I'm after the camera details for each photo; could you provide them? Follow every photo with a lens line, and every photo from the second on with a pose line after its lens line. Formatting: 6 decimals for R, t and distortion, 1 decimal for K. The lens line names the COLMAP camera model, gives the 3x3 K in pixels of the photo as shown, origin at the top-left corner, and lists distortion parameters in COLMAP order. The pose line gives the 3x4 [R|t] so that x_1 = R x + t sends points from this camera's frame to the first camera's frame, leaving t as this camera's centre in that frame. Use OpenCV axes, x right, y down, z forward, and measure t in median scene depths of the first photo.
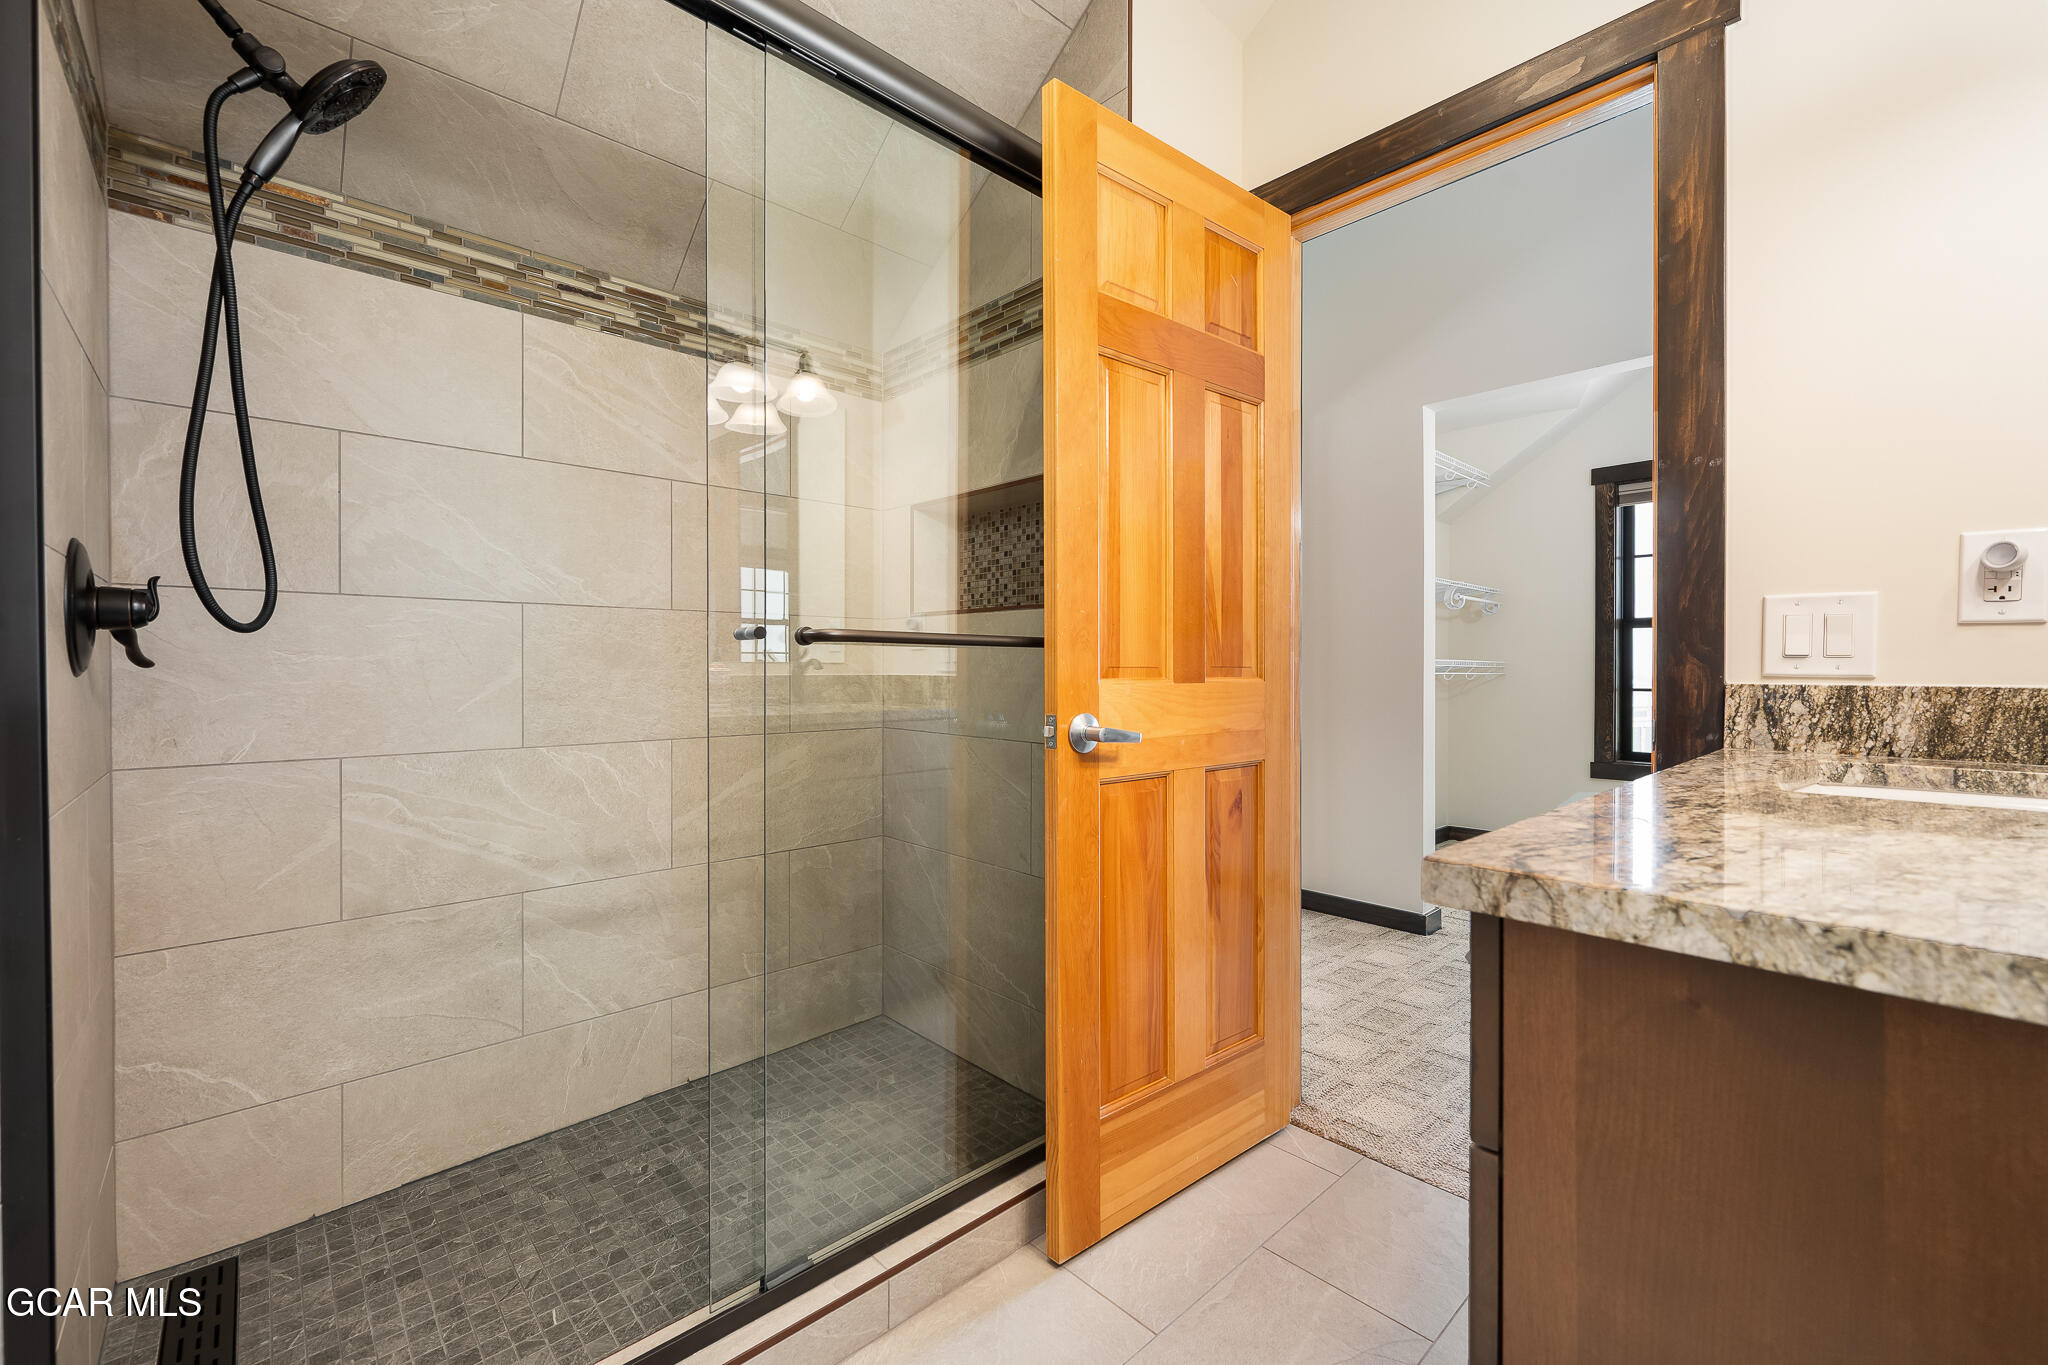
lens RADIAL K [[842.6, 0, 1024.0], [0, 842.6, 682.5], [0, 0, 1]] dist [0.000337, 0.000078]
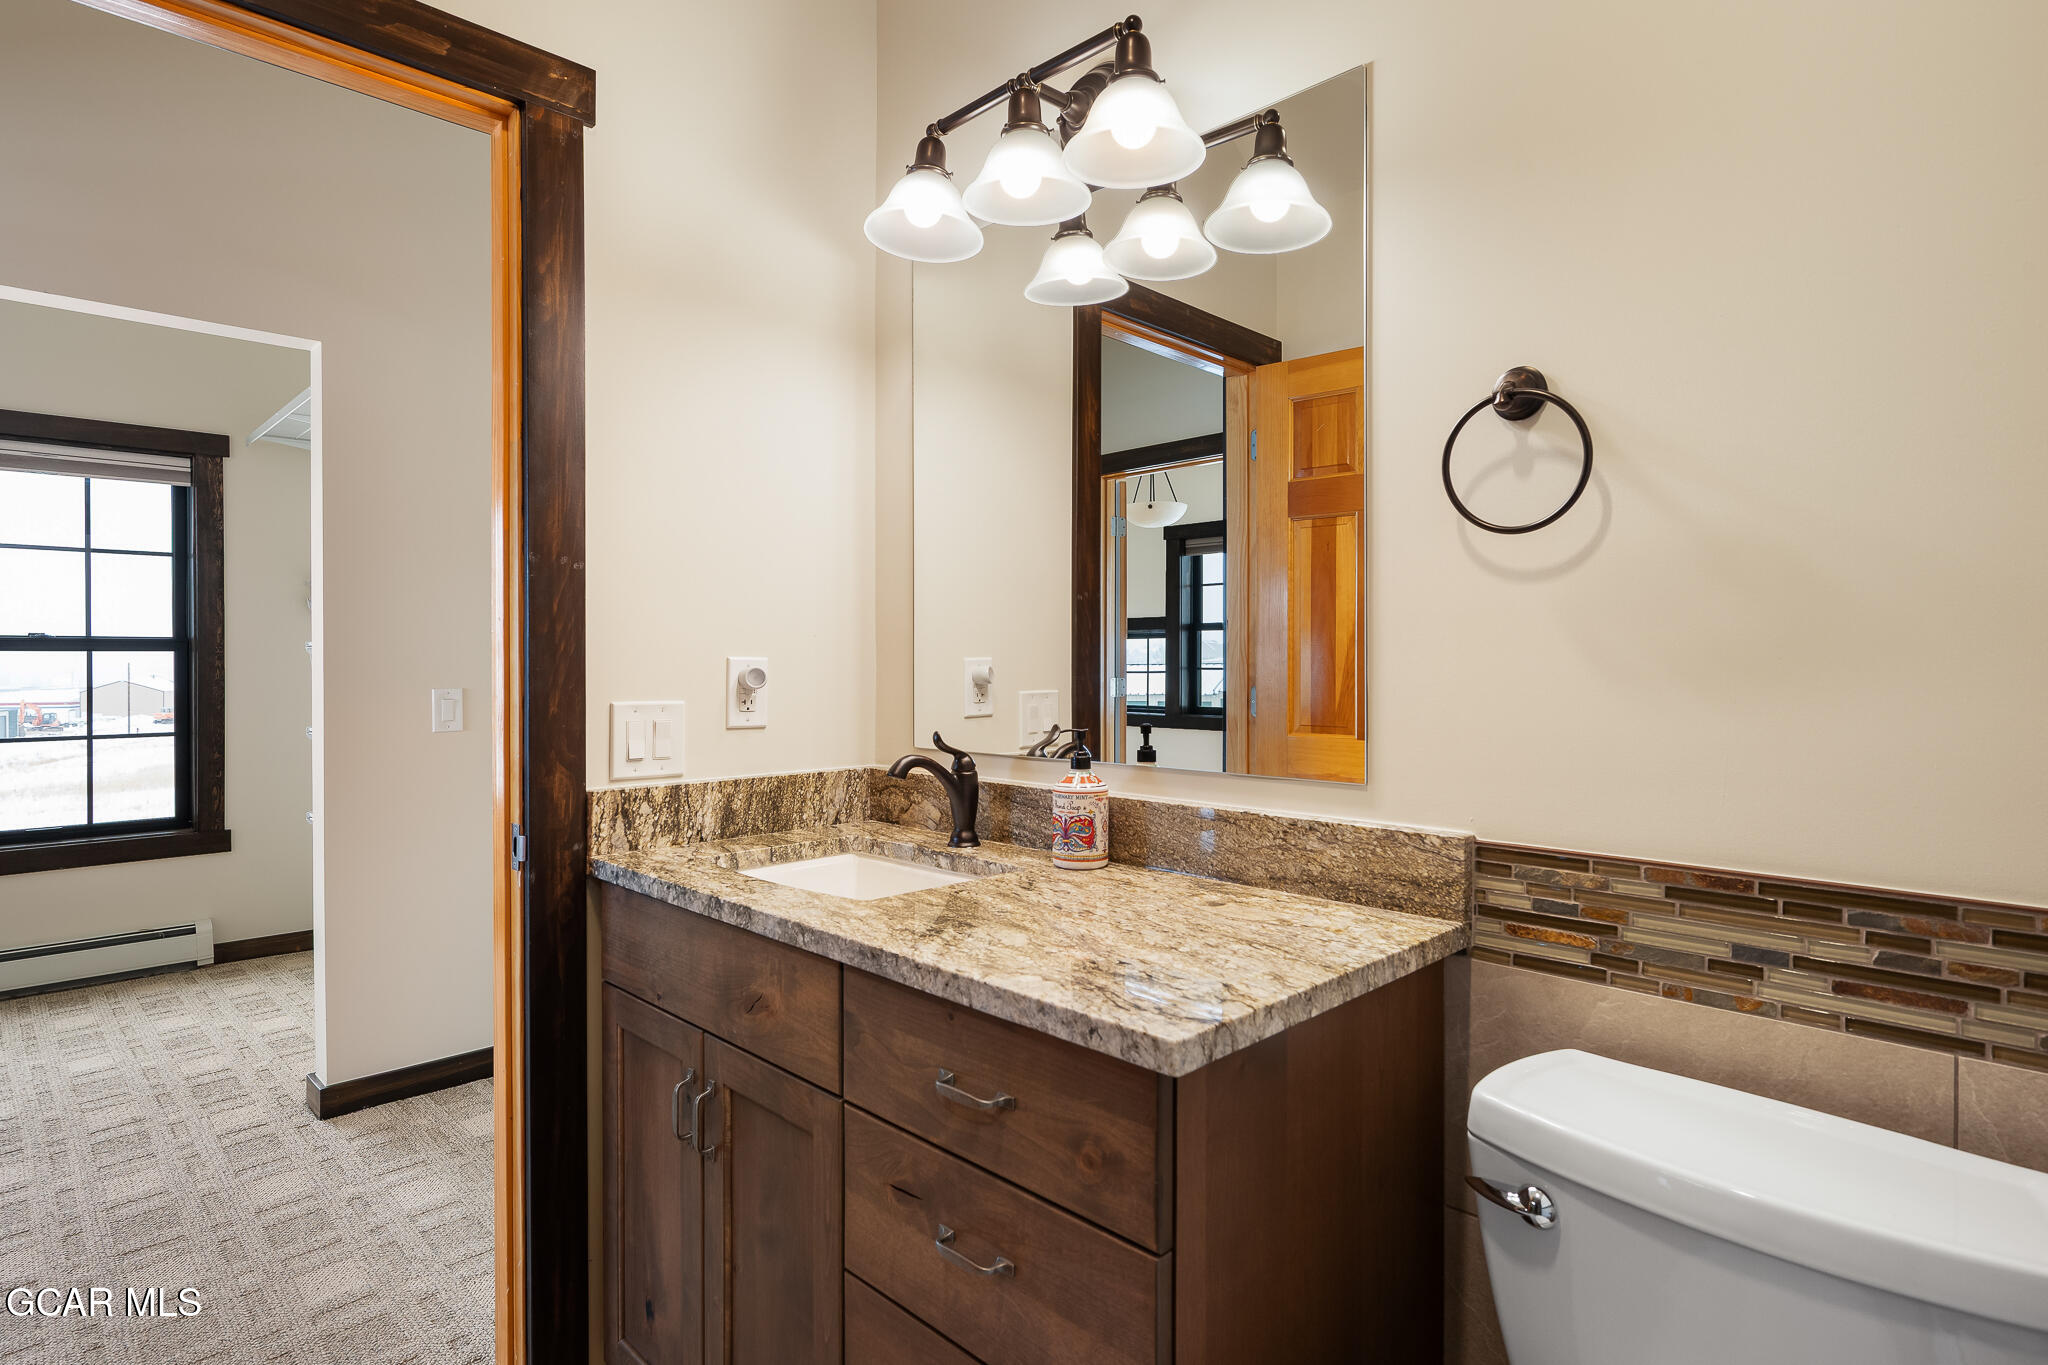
lens RADIAL K [[1083.2, 0, 1024.0], [0, 1083.2, 682.5], [0, 0, 1]] dist [-0.000093, -0.000114]
pose [[-0.020921, -0.023008, 0.999516, -0.479106], [0.019341, 0.999539, 0.023413, -0.156767], [-0.999594, 0.019821, -0.020466, 0.553041]]
